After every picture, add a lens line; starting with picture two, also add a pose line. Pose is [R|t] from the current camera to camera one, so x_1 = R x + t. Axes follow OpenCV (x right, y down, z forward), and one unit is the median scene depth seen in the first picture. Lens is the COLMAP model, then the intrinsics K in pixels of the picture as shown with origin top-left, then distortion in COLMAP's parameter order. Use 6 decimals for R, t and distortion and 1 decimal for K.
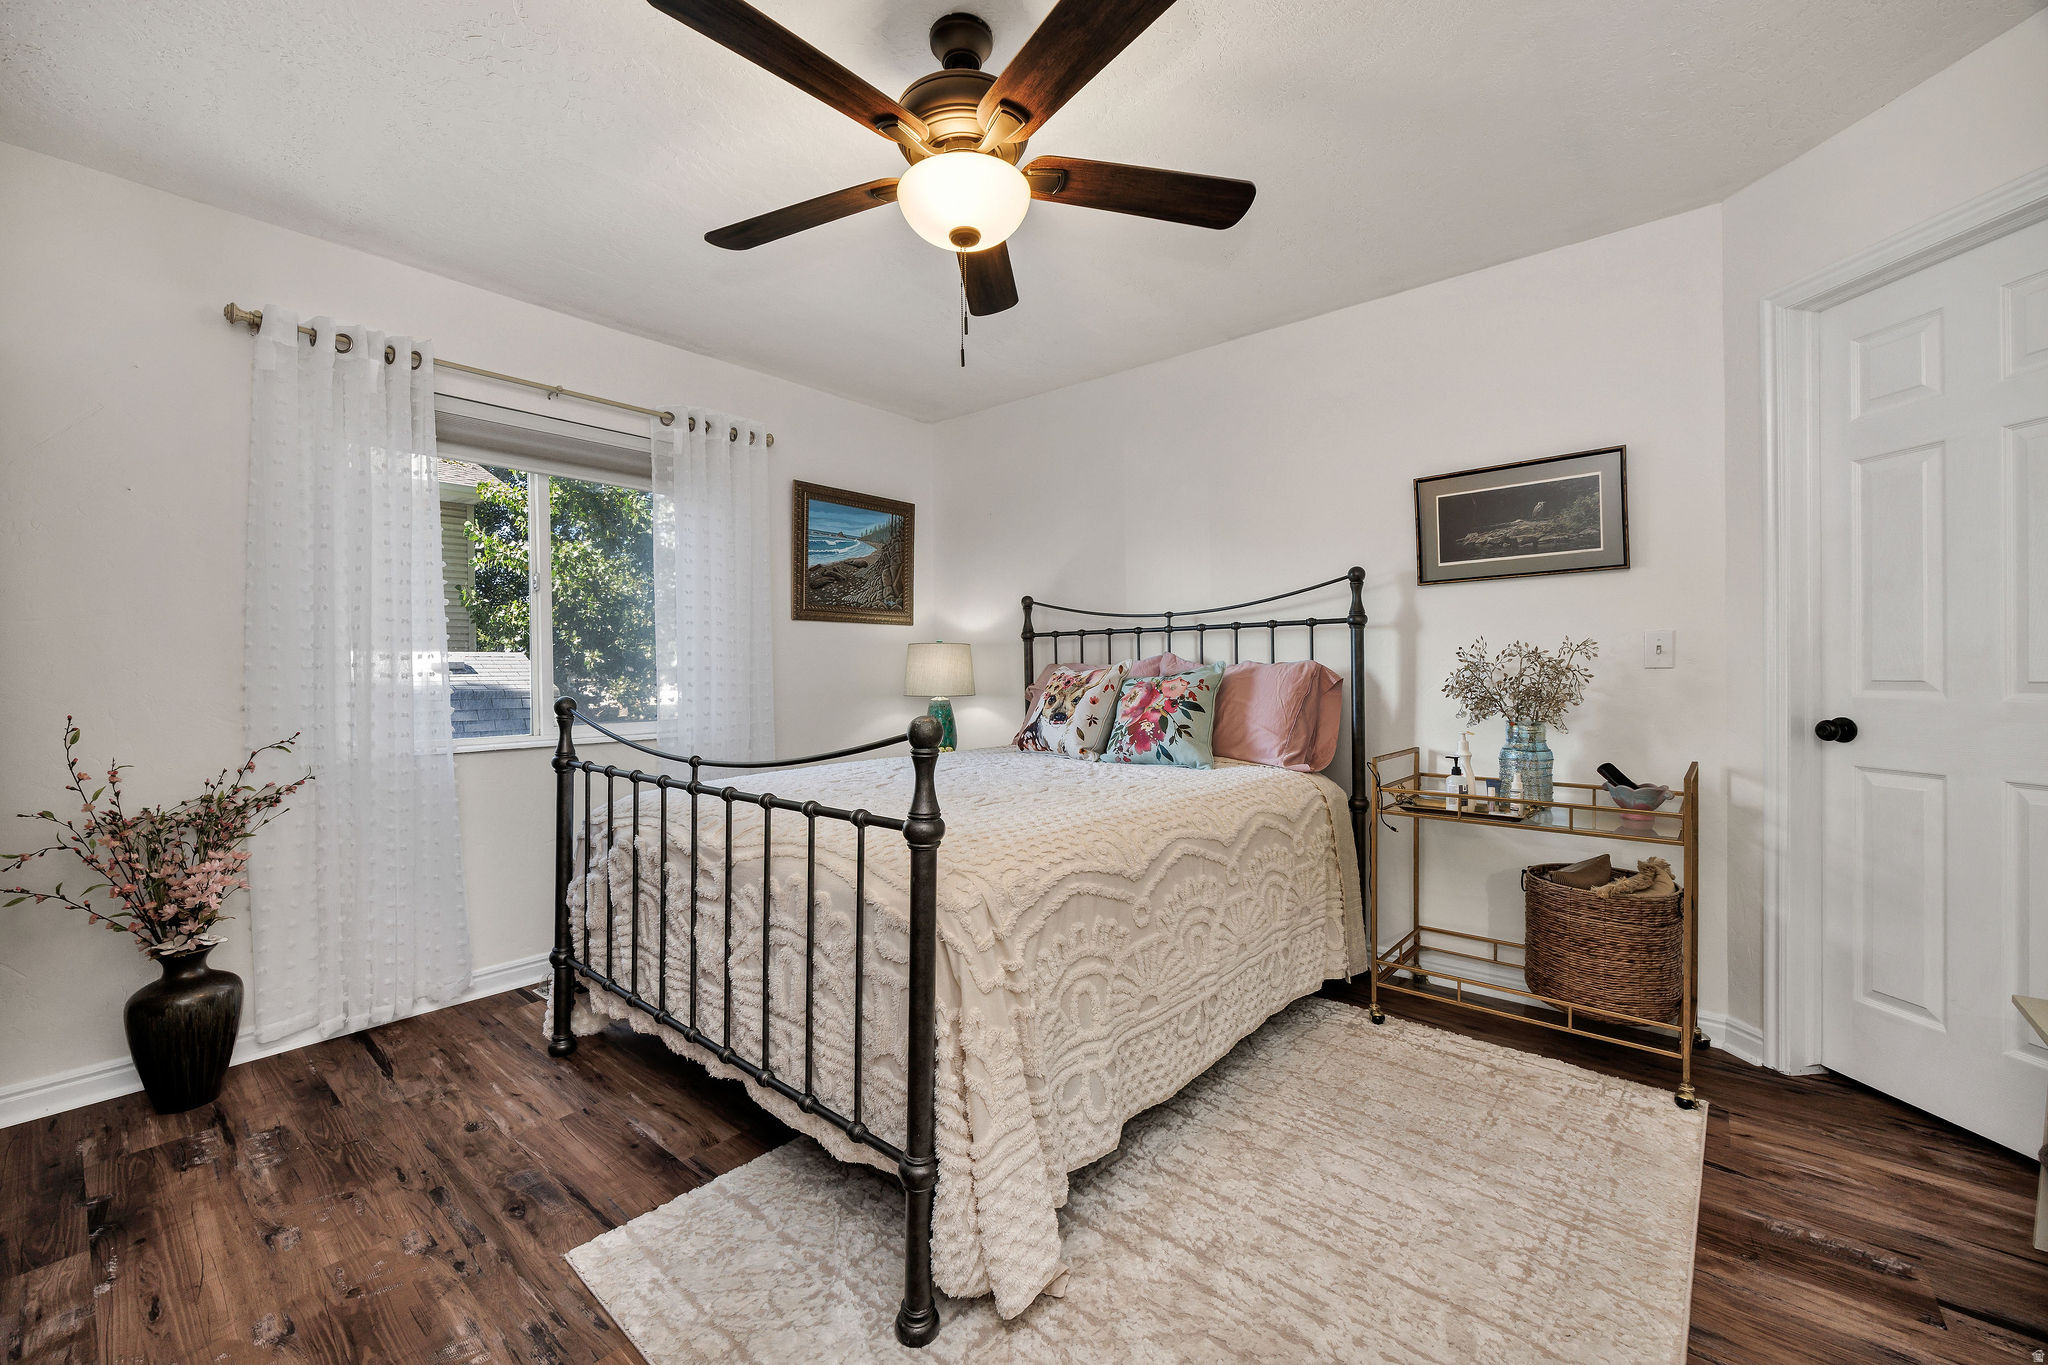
lens RADIAL K [[820.8, 0, 1028.1], [0, 820.8, 673.7], [0, 0, 1]] dist [-0.001399, -0.000621]
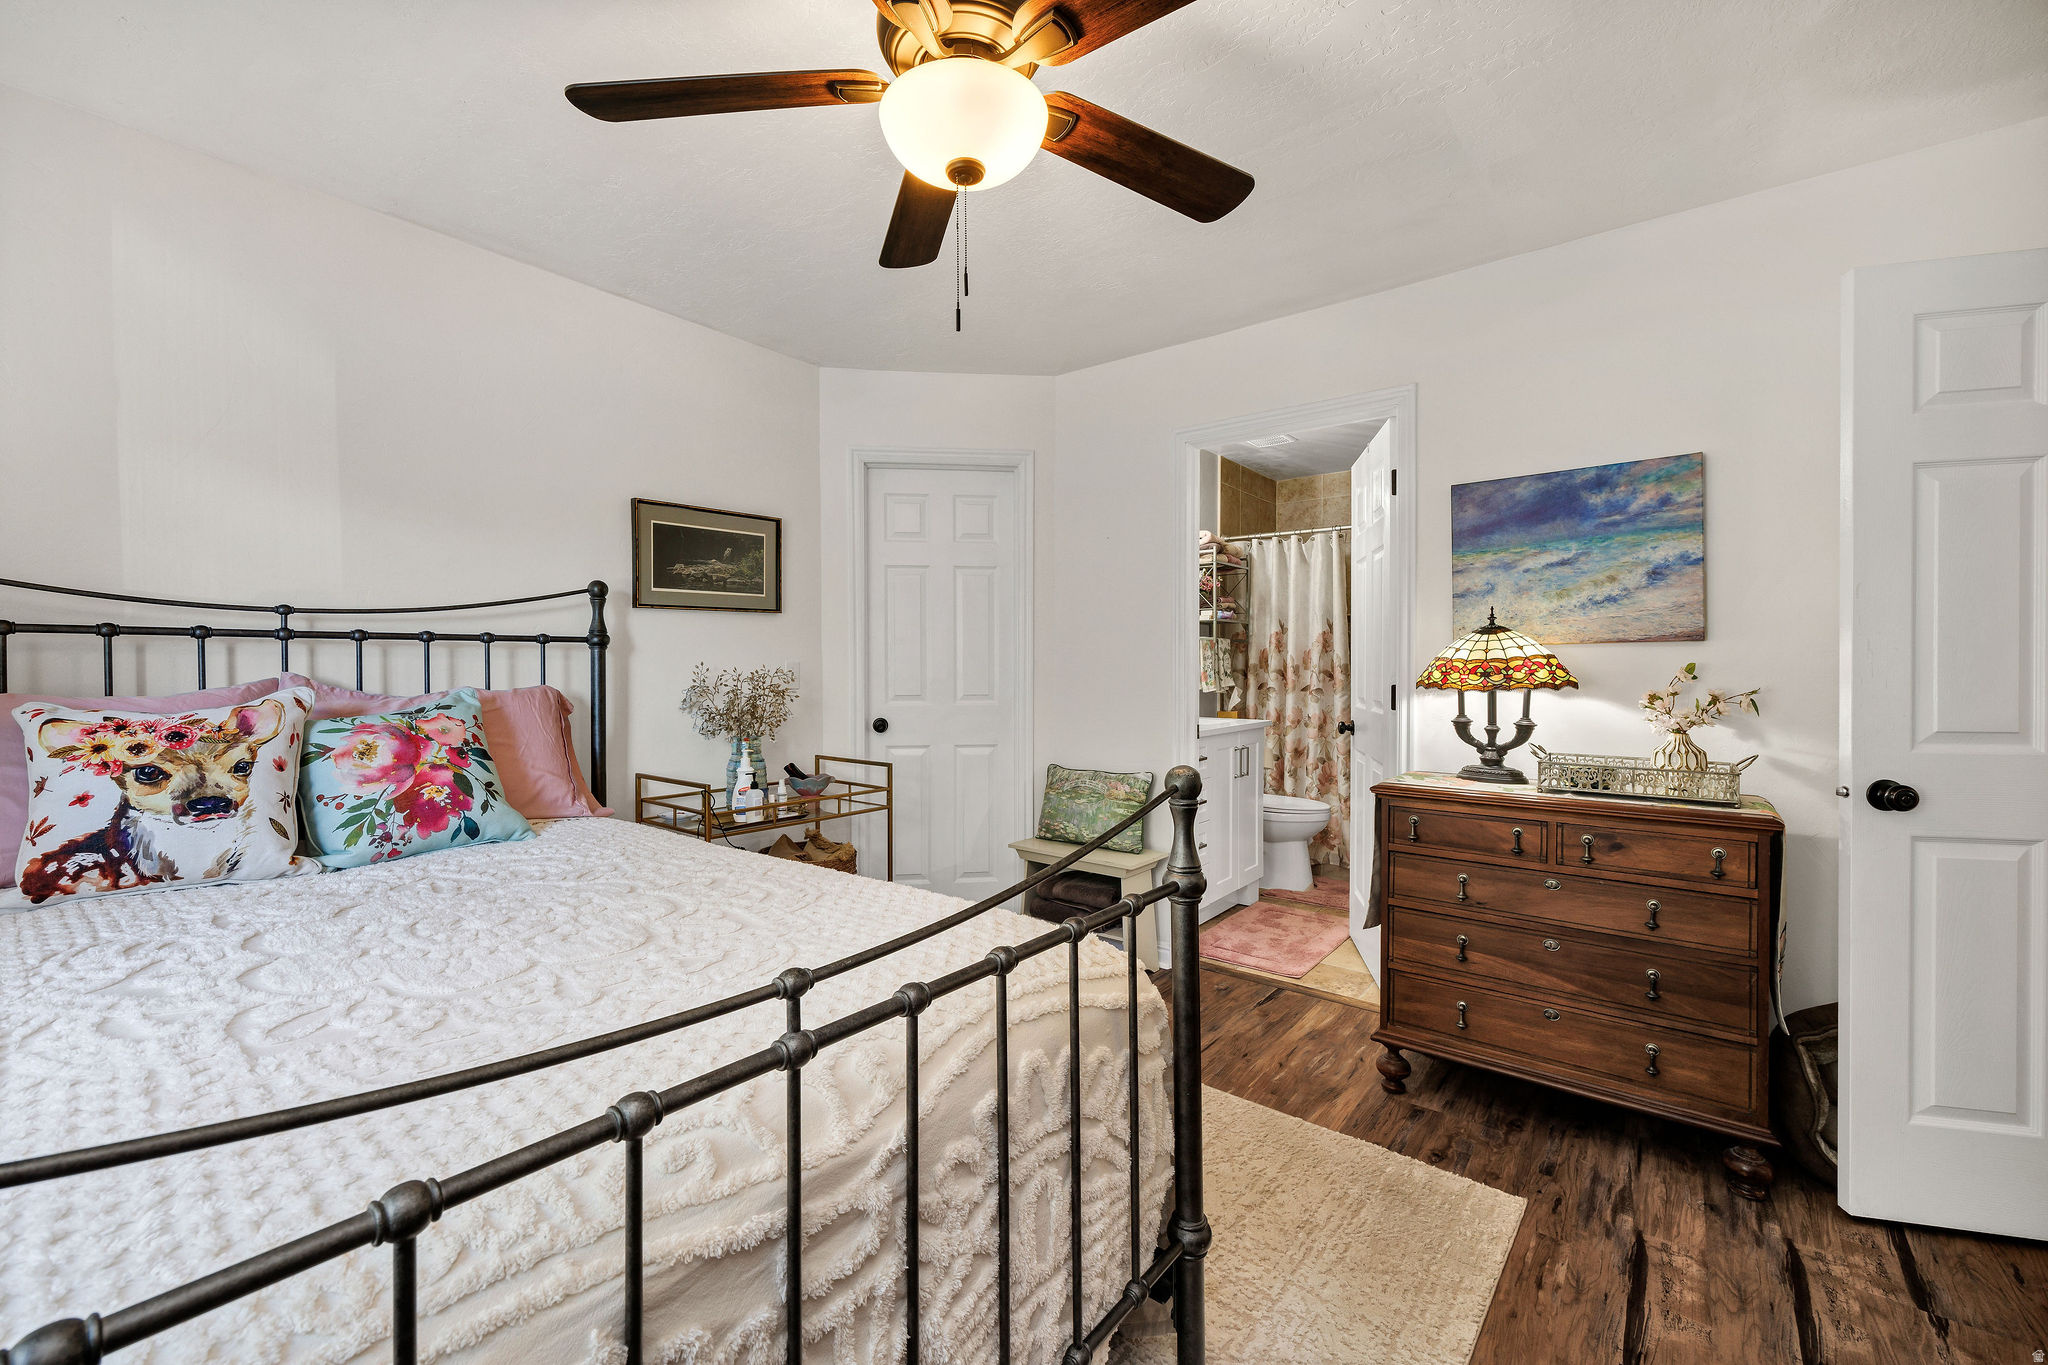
lens RADIAL K [[820.8, 0, 1013.3], [0, 820.8, 677.0], [0, 0, 1]] dist [-0.001399, -0.000621]
pose [[-0.016190, -0.005514, 0.999854, -0.509560], [0.004945, 0.999972, 0.005594, -0.028078], [-0.999857, 0.005035, -0.016162, 0.567133]]
